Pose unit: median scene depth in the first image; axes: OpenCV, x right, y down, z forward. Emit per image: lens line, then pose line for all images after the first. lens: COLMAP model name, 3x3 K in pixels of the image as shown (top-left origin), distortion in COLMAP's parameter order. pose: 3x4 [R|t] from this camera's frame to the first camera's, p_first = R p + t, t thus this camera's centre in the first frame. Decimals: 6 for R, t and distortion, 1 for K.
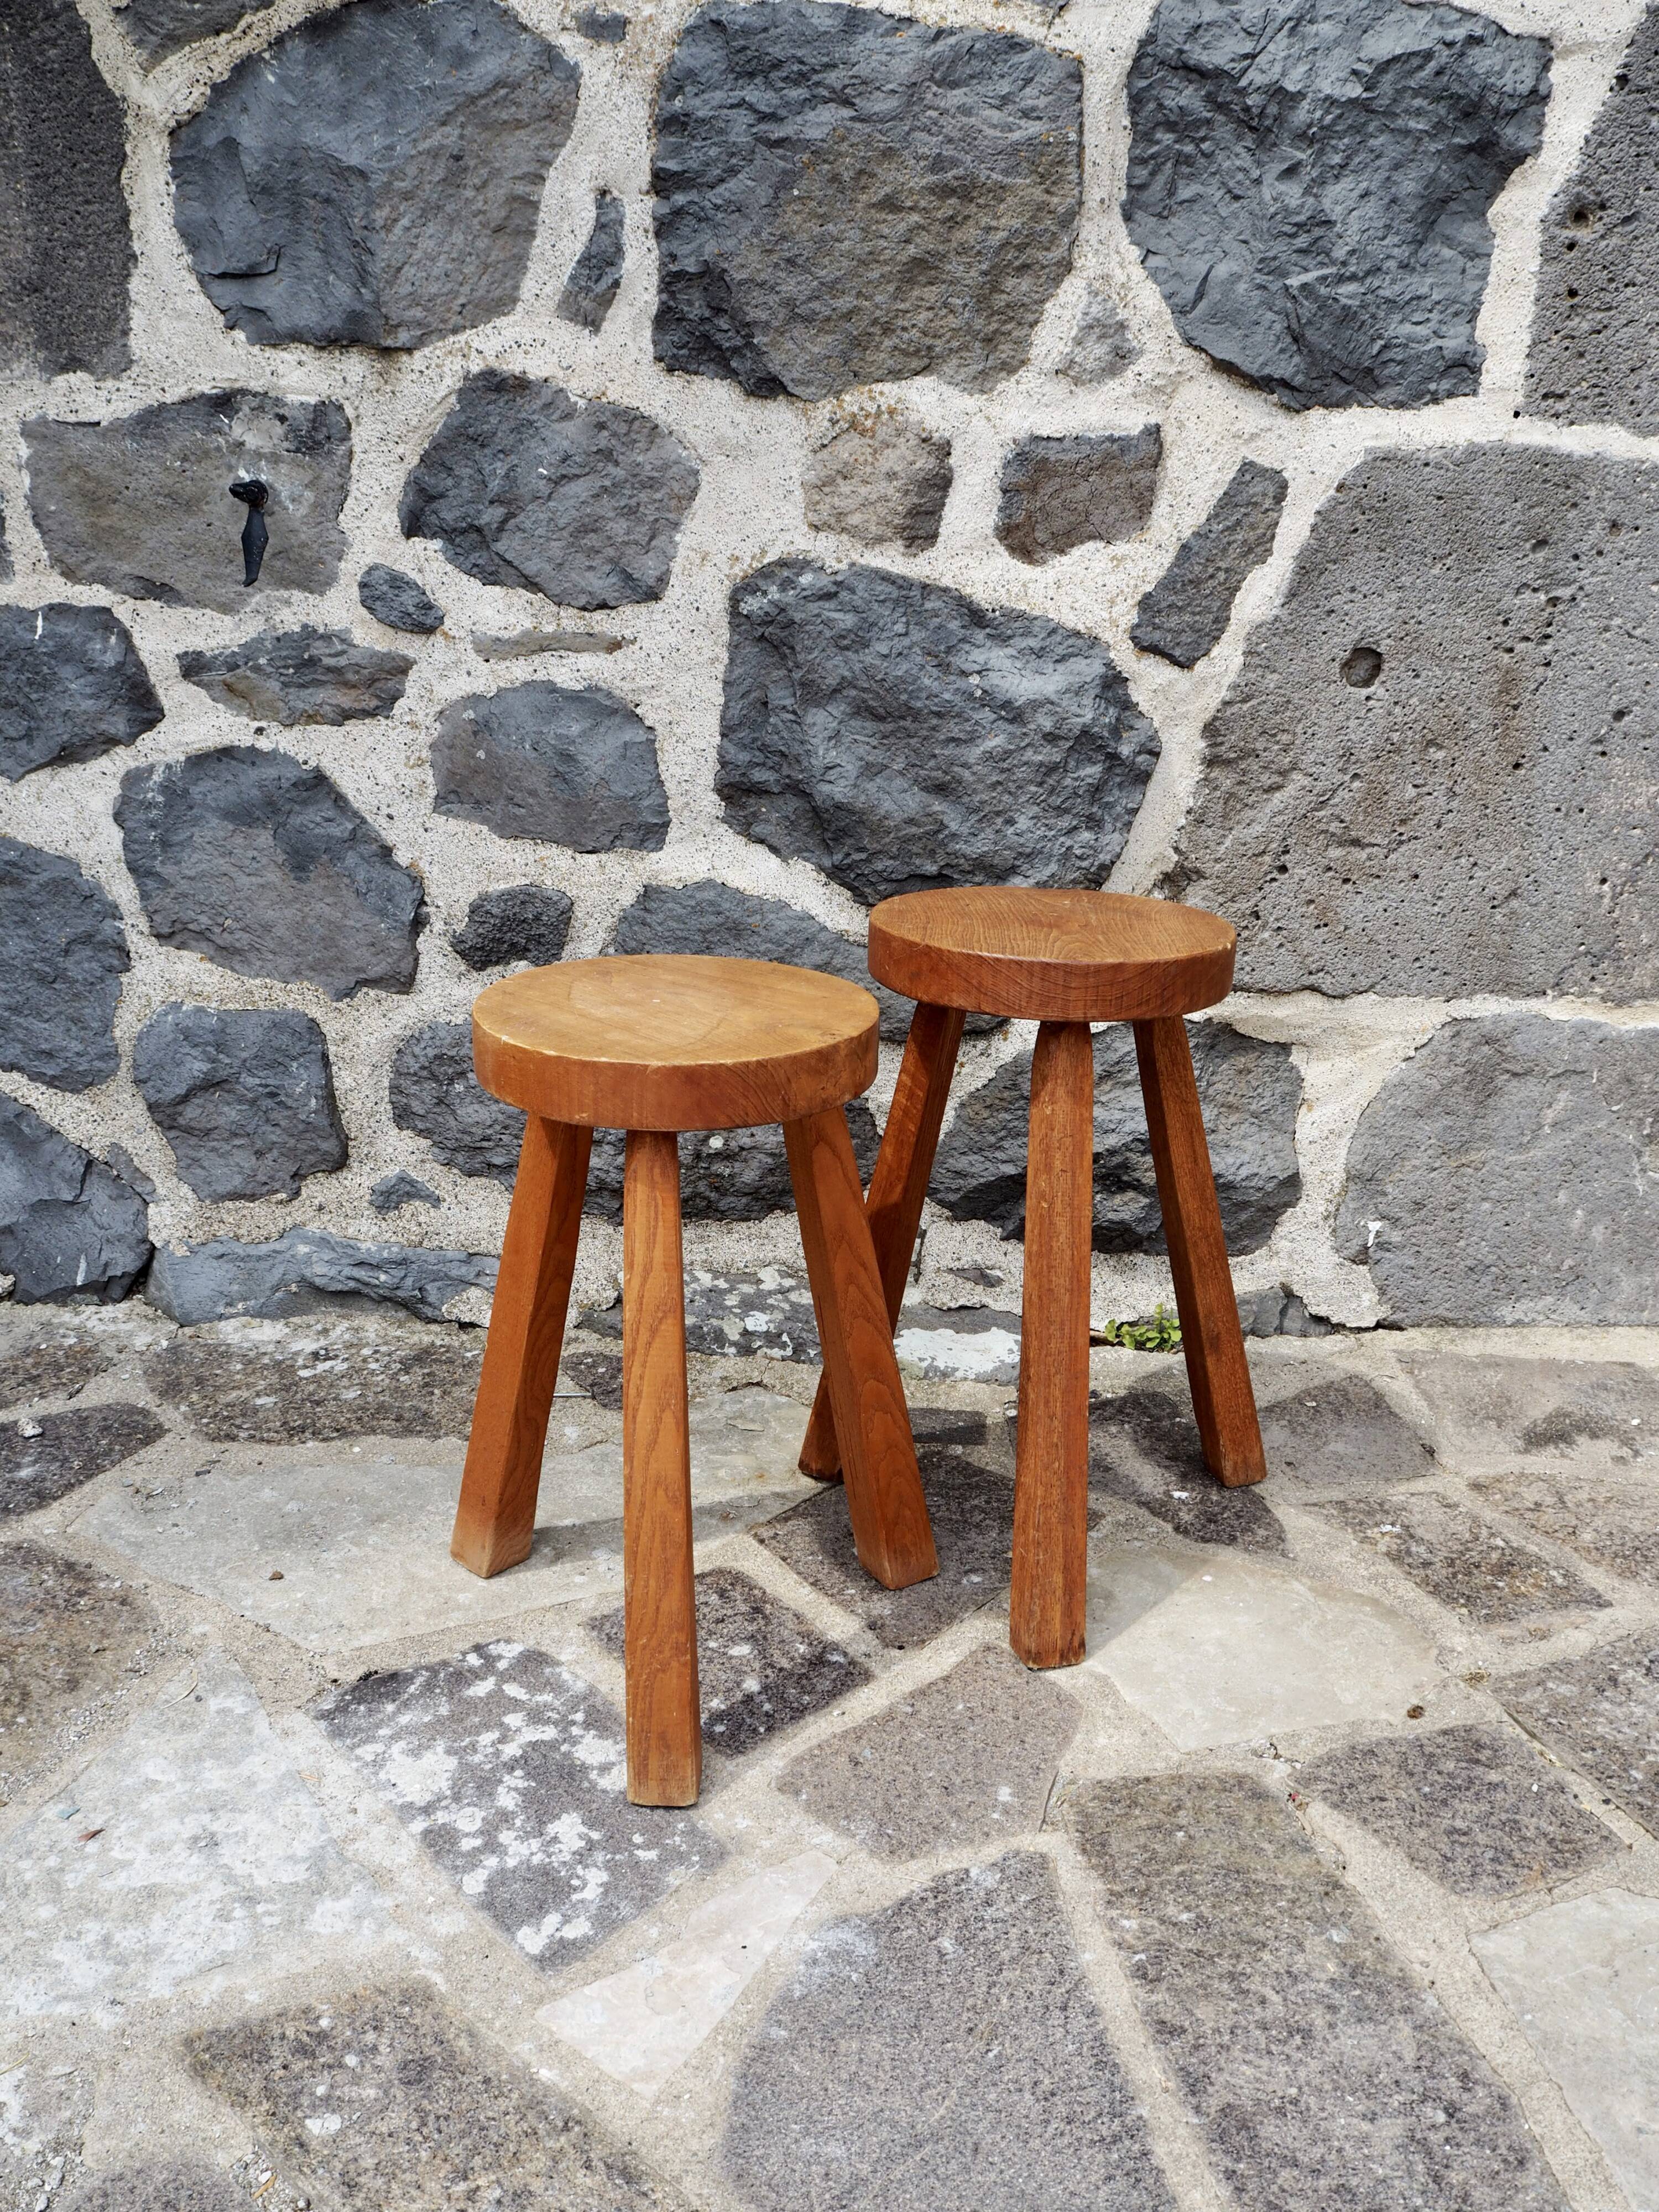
lens RADIAL K [[1862.5, 0, 815.9], [0, 1862.5, 1109.2], [0, 0, 1]] dist [-0.050050, 0.022132]
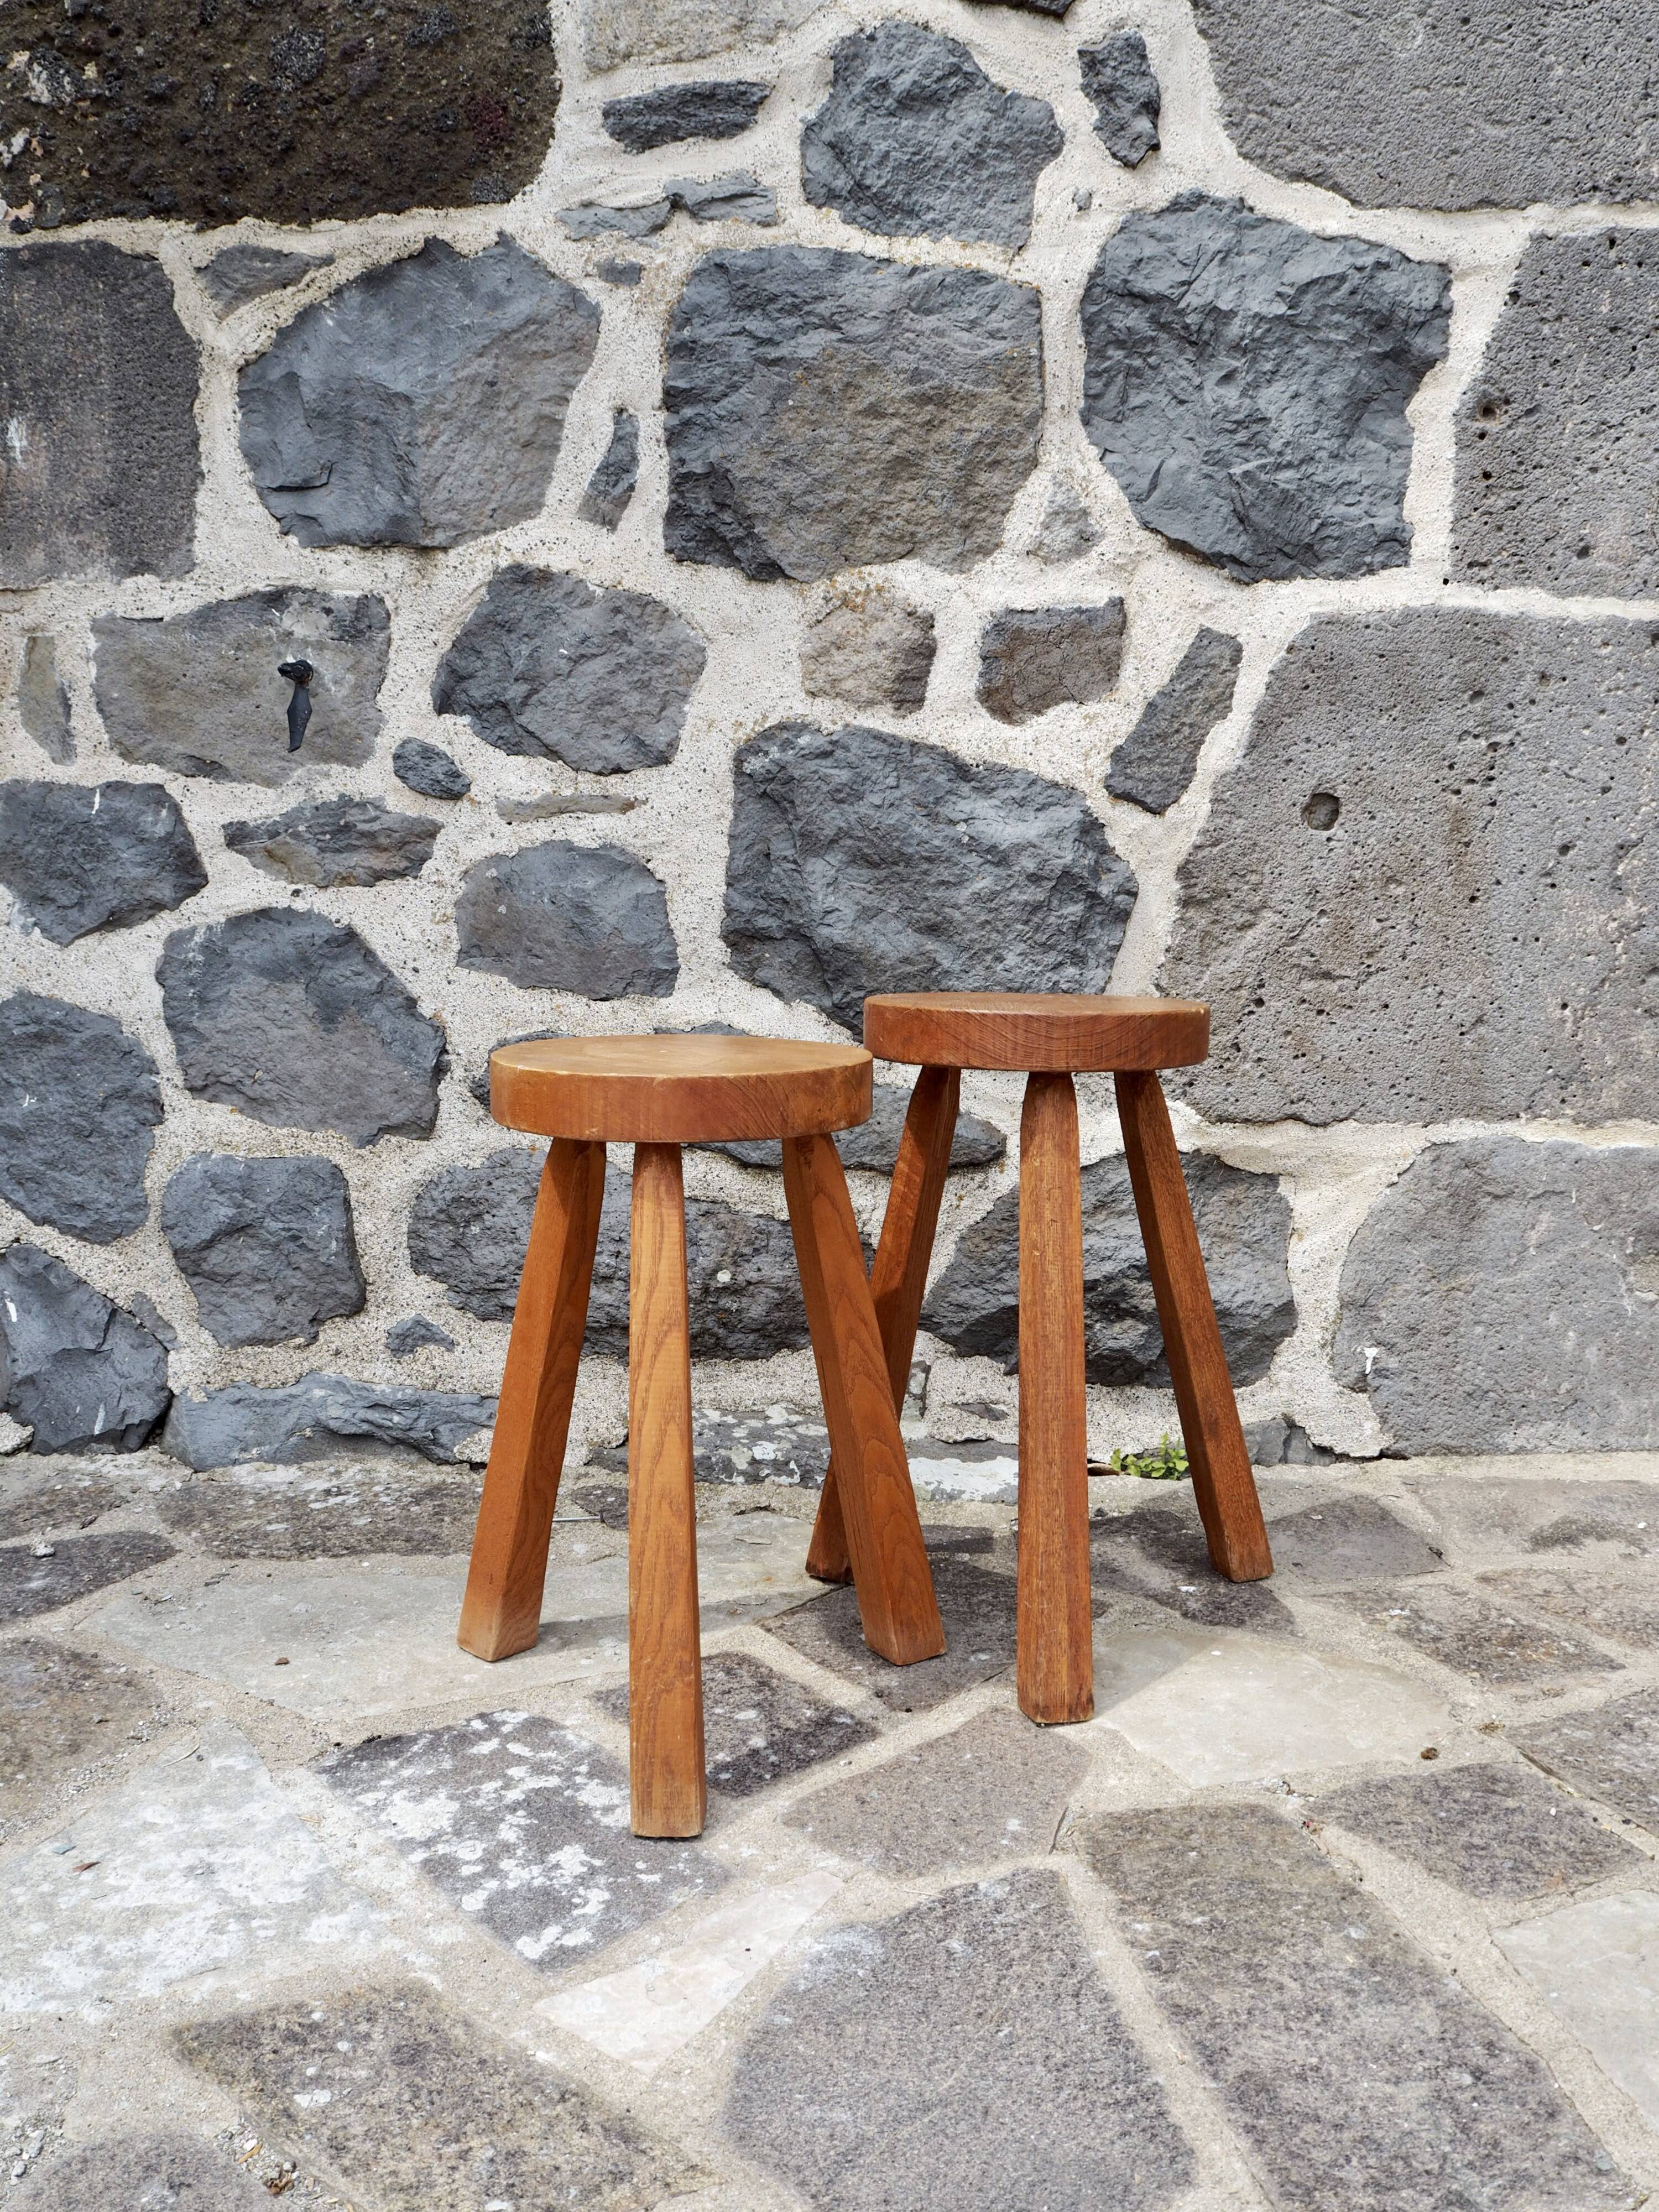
lens RADIAL K [[1862.5, 0, 823.1], [0, 1862.5, 1101.9], [0, 0, 1]] dist [-0.050050, 0.022132]
pose [[0.999898, -0.013733, -0.003905, 0.007023], [0.012736, 0.981558, -0.190738, 0.130165], [0.006452, 0.190669, 0.981633, -0.029234]]
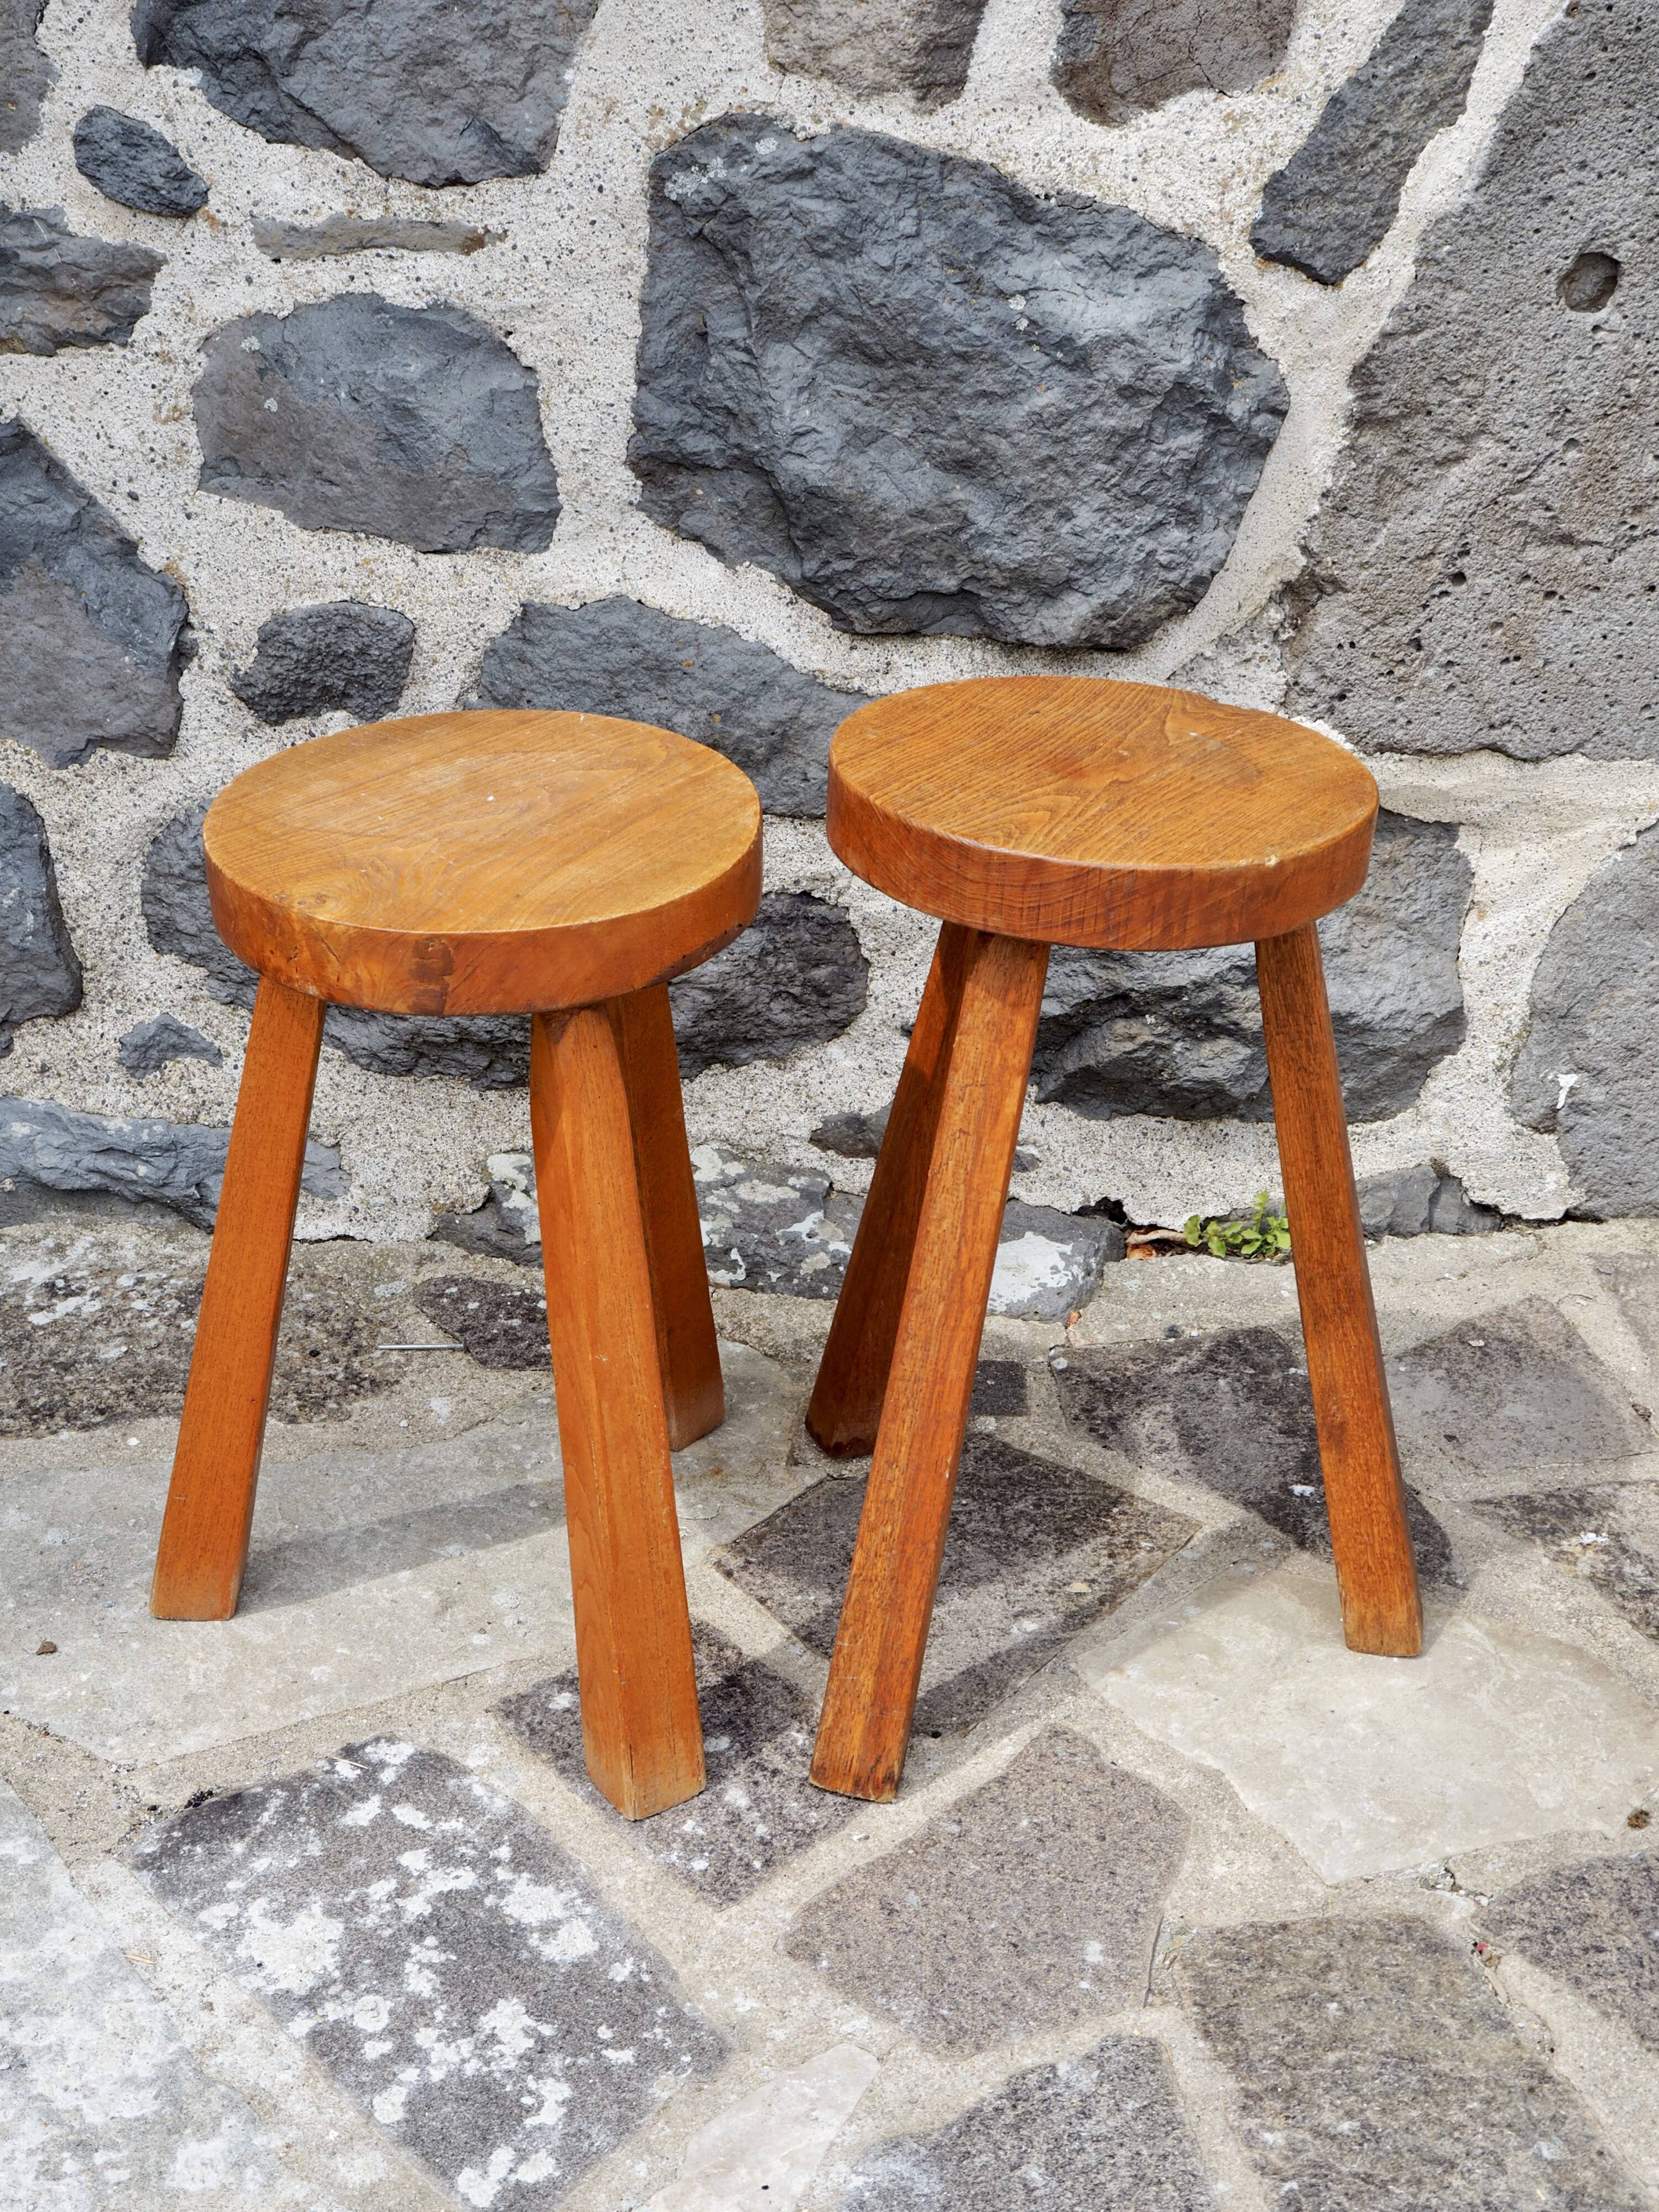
lens RADIAL K [[2816.2, 0, 795.7], [0, 2816.2, 1089.0], [0, 0, 1]] dist [0.017609, 0.000000]
pose [[0.998410, -0.012928, 0.054874, -0.054408], [0.004863, 0.989474, 0.144632, -0.098649], [-0.056166, -0.144135, 0.987963, -0.043502]]
